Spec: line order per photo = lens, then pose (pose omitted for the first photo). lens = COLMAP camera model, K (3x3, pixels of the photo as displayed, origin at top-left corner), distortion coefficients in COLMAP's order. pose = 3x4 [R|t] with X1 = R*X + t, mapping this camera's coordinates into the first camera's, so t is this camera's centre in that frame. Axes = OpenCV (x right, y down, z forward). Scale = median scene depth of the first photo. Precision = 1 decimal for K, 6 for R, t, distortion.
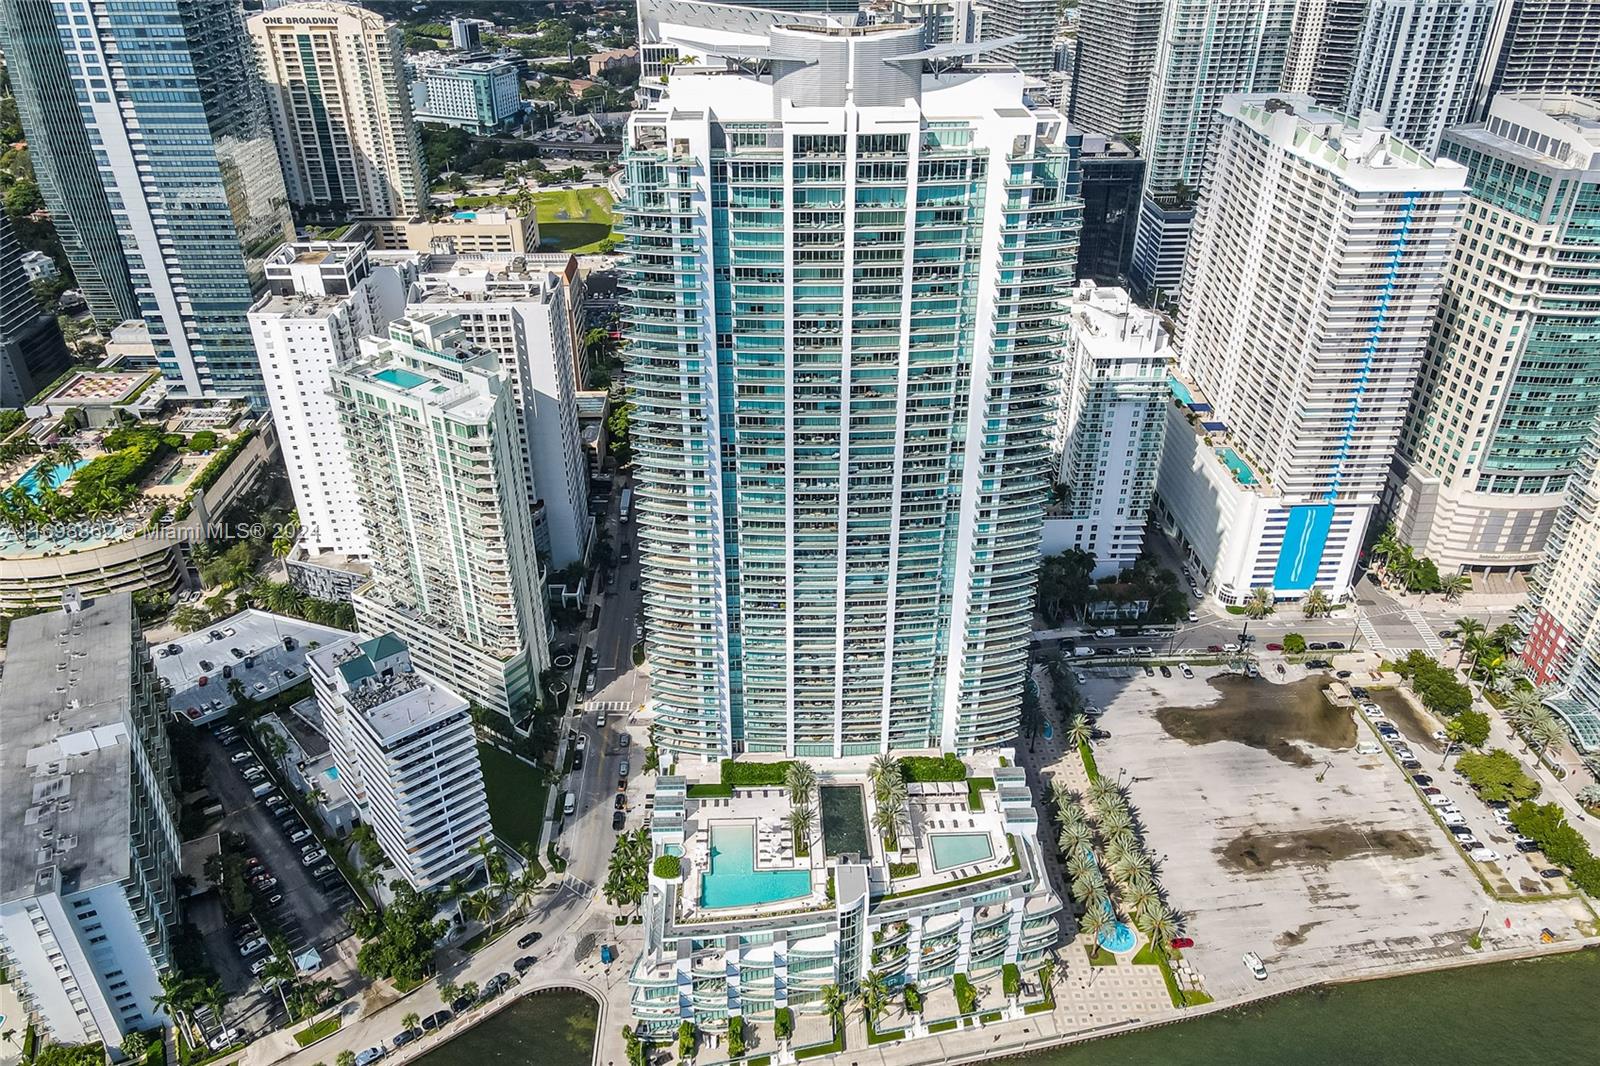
lens RADIAL K [[1169.1, 0, 800.2], [0, 1169.1, 560.6], [0, 0, 1]] dist [-0.011534, 0.035994]
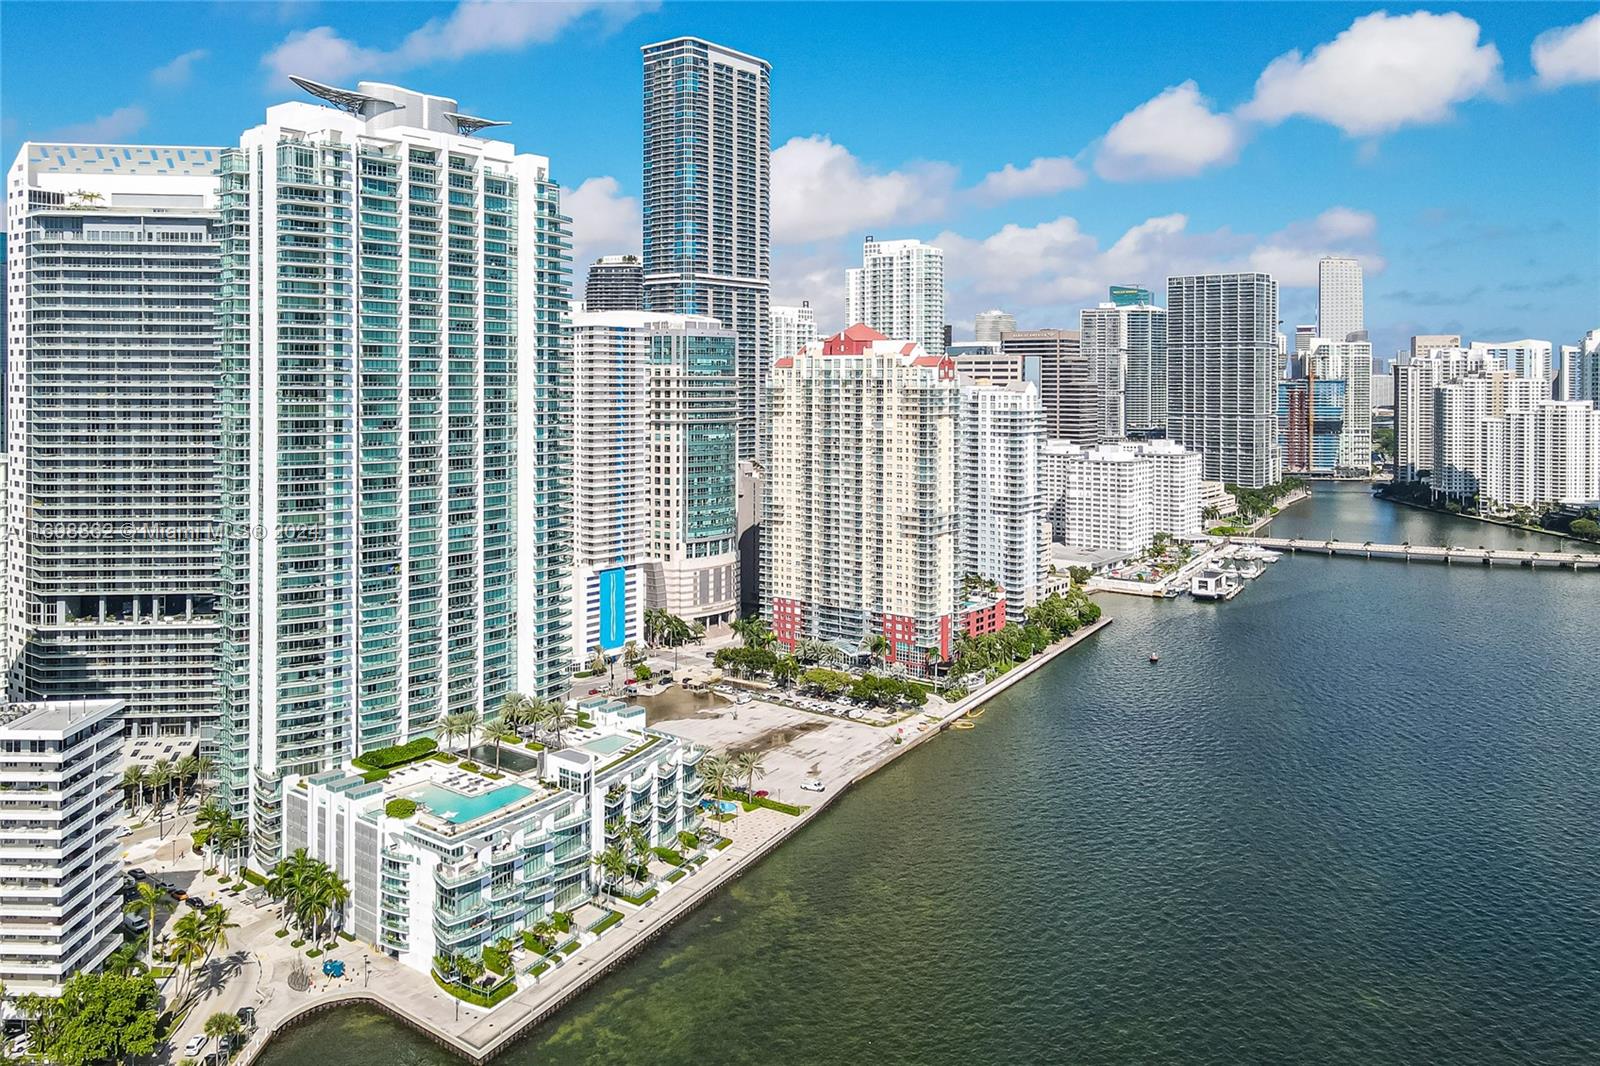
lens RADIAL K [[1202.3, 0, 723.3], [0, 1202.3, 377.9], [0, 0, 1]] dist [-0.000135, 0.006032]
pose [[0.667377, 0.003124, 0.744714, -0.625736], [0.386829, 0.853052, -0.350237, 0.384509], [-0.636374, 0.521817, 0.568098, 0.102530]]
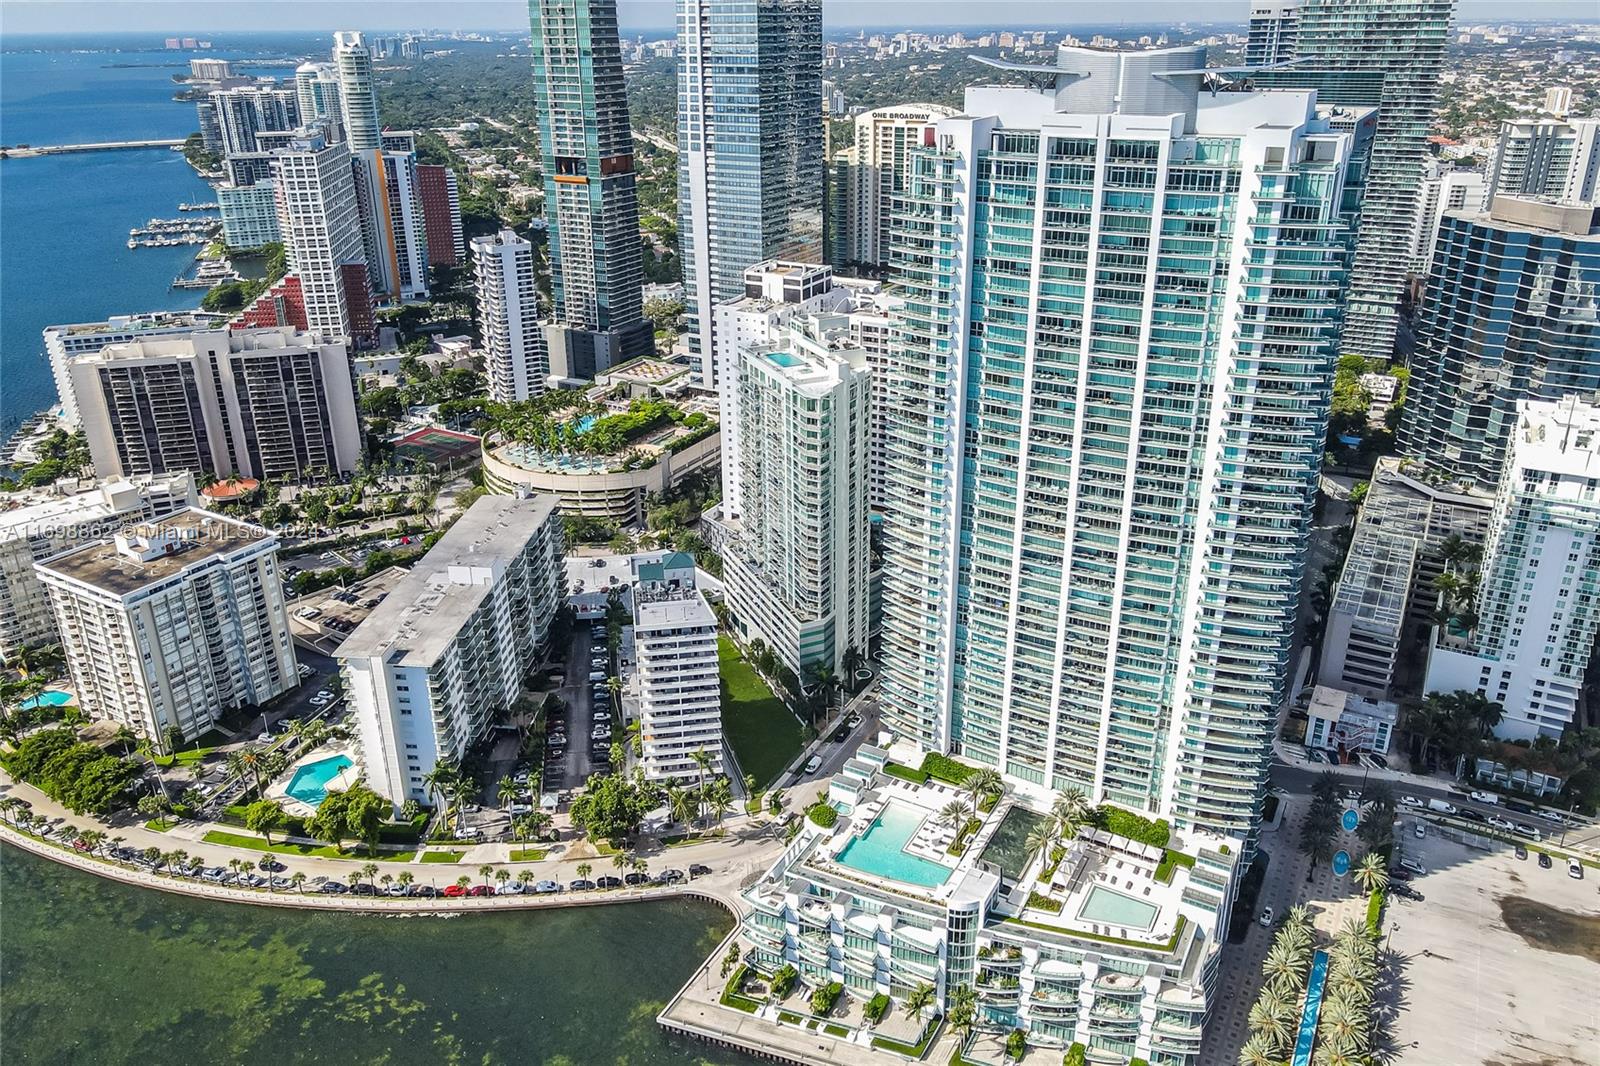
lens RADIAL K [[1169.6, 0, 800.8], [0, 1169.6, 484.8], [0, 0, 1]] dist [-0.029888, 0.081222]
pose [[0.852135, 0.185812, -0.489223, 0.302838], [-0.264946, 0.959361, -0.097112, 0.082641], [0.451297, 0.212370, 0.866735, 0.032417]]
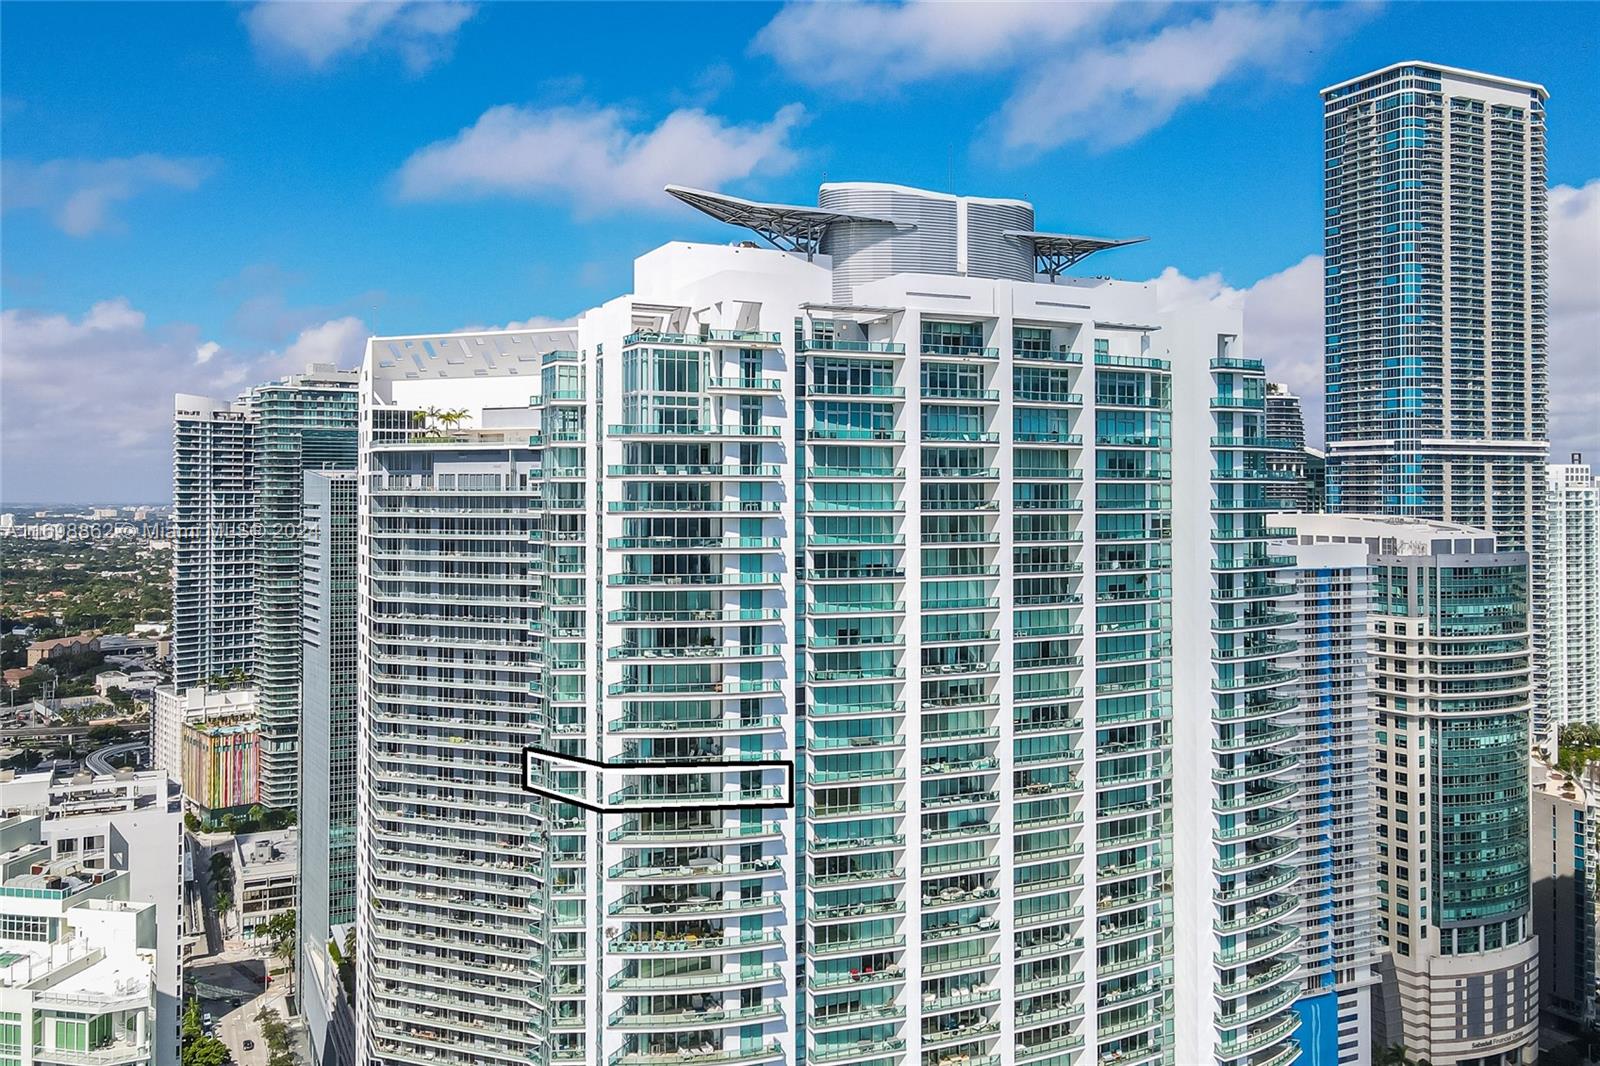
lens RADIAL K [[1253.2, 0, 730.6], [0, 1253.2, 490.4], [0, 0, 1]] dist [0.026573, -0.012758]
pose [[0.927924, 0.002244, 0.372763, -0.257866], [0.194615, 0.849966, -0.489574, -0.002340], [-0.317935, 0.526832, 0.788267, 0.463510]]
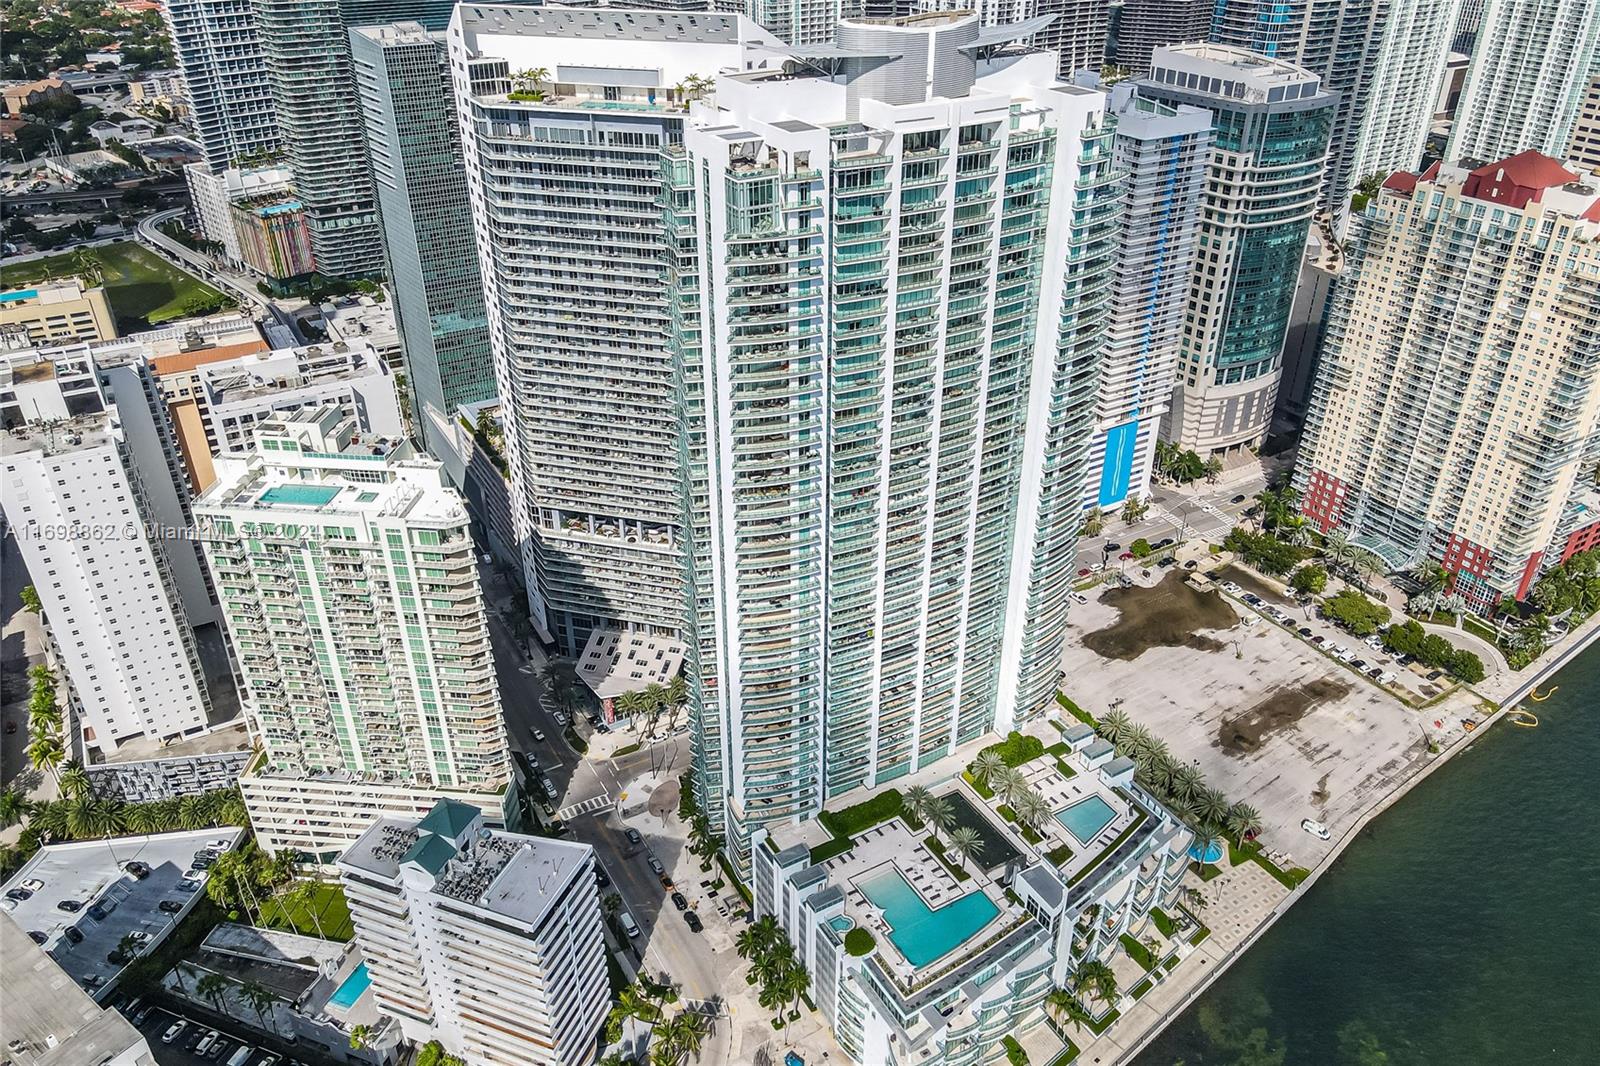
lens RADIAL K [[1168.7, 0, 796.4], [0, 1168.7, 540.6], [0, 0, 1]] dist [0.002246, 0.007826]
pose [[0.884551, -0.241342, 0.399153, -0.423287], [0.245690, 0.968476, 0.041108, -0.086531], [-0.396491, 0.061706, 0.915962, 0.155522]]
